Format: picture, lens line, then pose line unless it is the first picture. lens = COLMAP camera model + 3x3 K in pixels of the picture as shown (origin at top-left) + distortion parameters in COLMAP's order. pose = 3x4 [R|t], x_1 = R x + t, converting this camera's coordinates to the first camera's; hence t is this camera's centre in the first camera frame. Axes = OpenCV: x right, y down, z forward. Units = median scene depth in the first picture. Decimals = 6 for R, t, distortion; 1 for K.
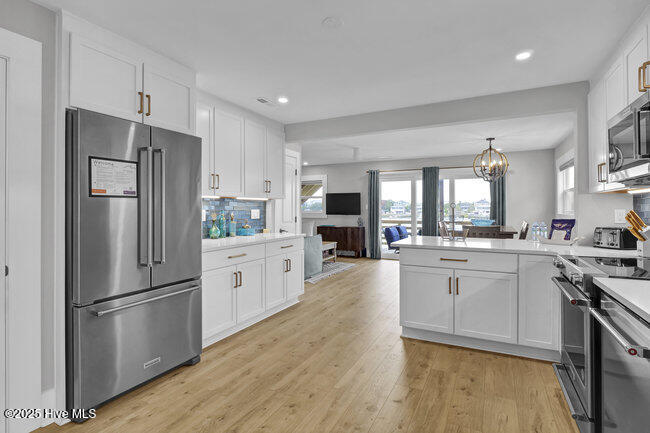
lens RADIAL K [[326.9, 0, 321.3], [0, 326.9, 211.2], [0, 0, 1]] dist [-0.006481, -0.001352]
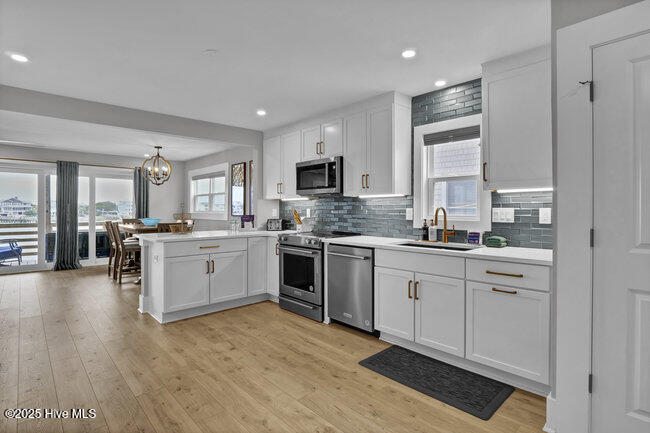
lens RADIAL K [[326.9, 0, 321.3], [0, 326.9, 211.2], [0, 0, 1]] dist [-0.006481, -0.001352]
pose [[0.340359, -0.000071, 0.940296, -0.690686], [0.002875, 0.999995, -0.000966, 0.009033], [-0.940291, 0.003032, 0.340358, 0.139898]]
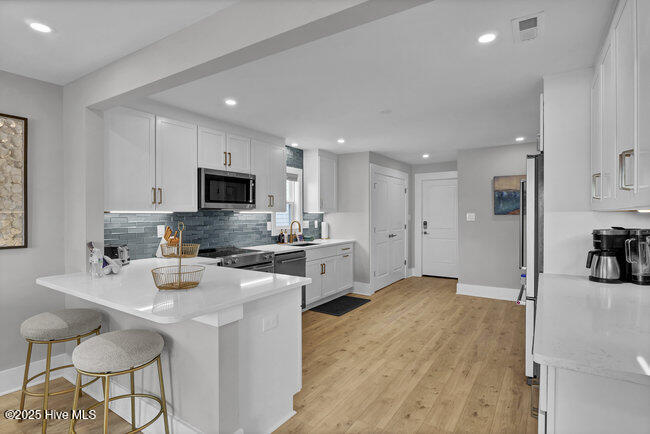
lens RADIAL K [[347.5, 0, 325.0], [0, 347.5, 217.0], [0, 0, 1]] dist [0.042774, -0.000687]
pose [[-0.996046, 0.001167, 0.088833, 0.130204], [0.002574, 0.999873, 0.015723, -0.055061], [-0.088804, 0.015889, -0.995922, 1.987378]]
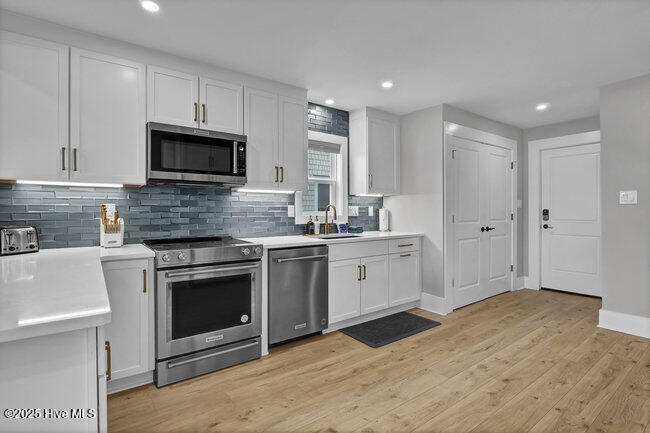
lens RADIAL K [[326.9, 0, 321.3], [0, 326.9, 211.2], [0, 0, 1]] dist [-0.006481, -0.001352]
pose [[-0.899810, 0.001221, 0.436280, -0.078335], [0.004810, 0.999963, 0.007122, 0.011347], [-0.436255, 0.008507, -0.899783, 1.321307]]
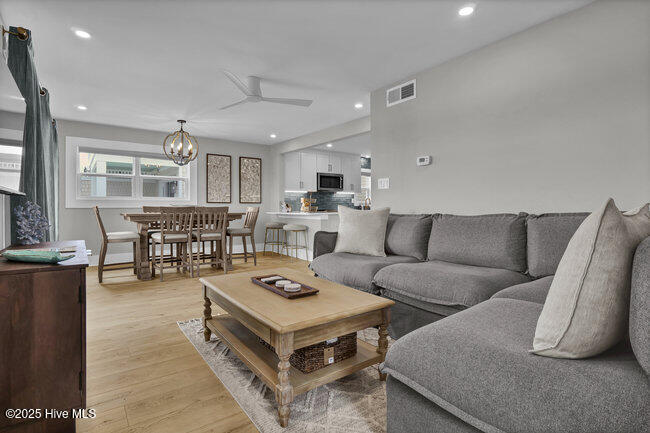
lens RADIAL K [[326.9, 0, 321.3], [0, 326.9, 211.2], [0, 0, 1]] dist [-0.006481, -0.001352]
pose [[-0.902755, -0.002889, 0.430146, -0.512054], [0.006729, 0.999760, 0.020838, 0.051987], [-0.430103, 0.021706, -0.902519, 3.228479]]
